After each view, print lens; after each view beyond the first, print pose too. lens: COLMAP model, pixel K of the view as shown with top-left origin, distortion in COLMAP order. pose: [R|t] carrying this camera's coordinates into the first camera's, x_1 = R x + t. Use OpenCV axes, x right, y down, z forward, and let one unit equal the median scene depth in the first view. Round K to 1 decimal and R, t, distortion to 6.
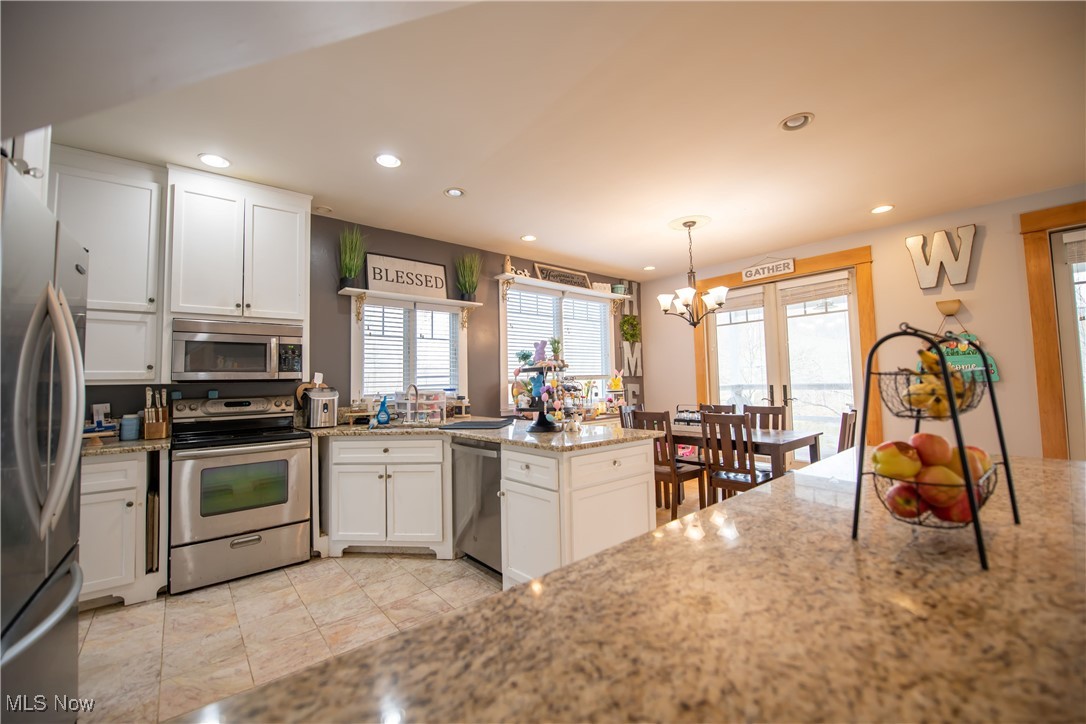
lens RADIAL K [[430.0, 0, 545.9], [0, 430.0, 356.7], [0, 0, 1]] dist [-0.014366, -0.003168]
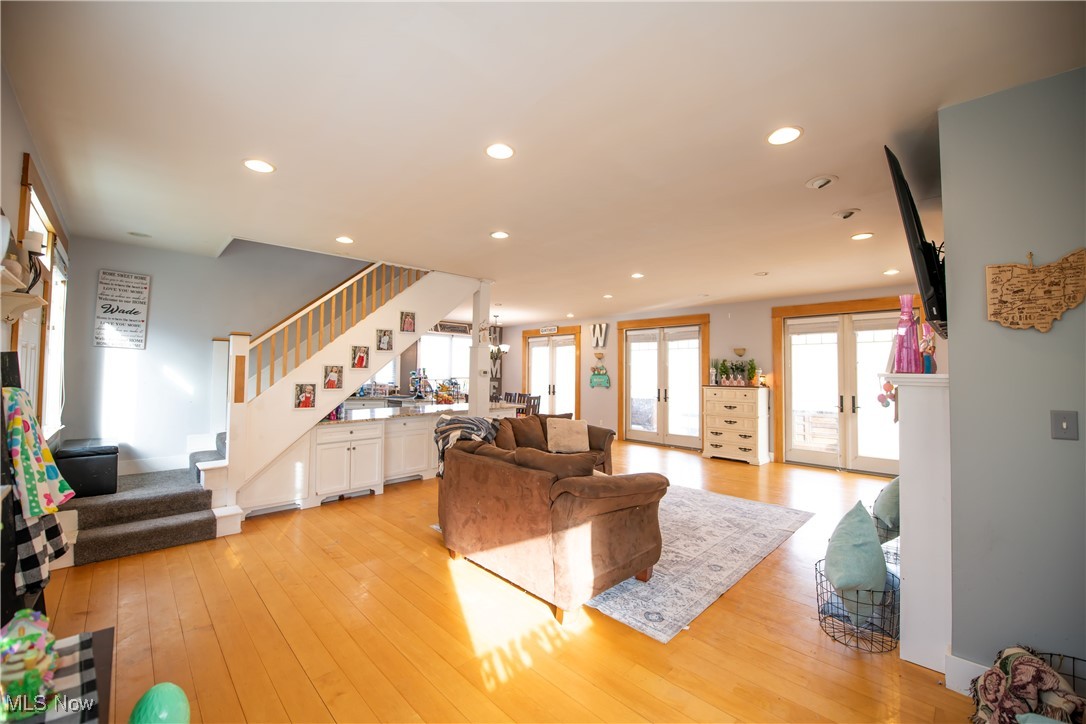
lens RADIAL K [[430.0, 0, 545.9], [0, 430.0, 356.7], [0, 0, 1]] dist [-0.014366, -0.003168]
pose [[0.997078, 0.033773, 0.068513, 0.413349], [-0.035343, 0.999137, 0.021832, -0.134674], [-0.067716, -0.024190, 0.997411, -1.258152]]
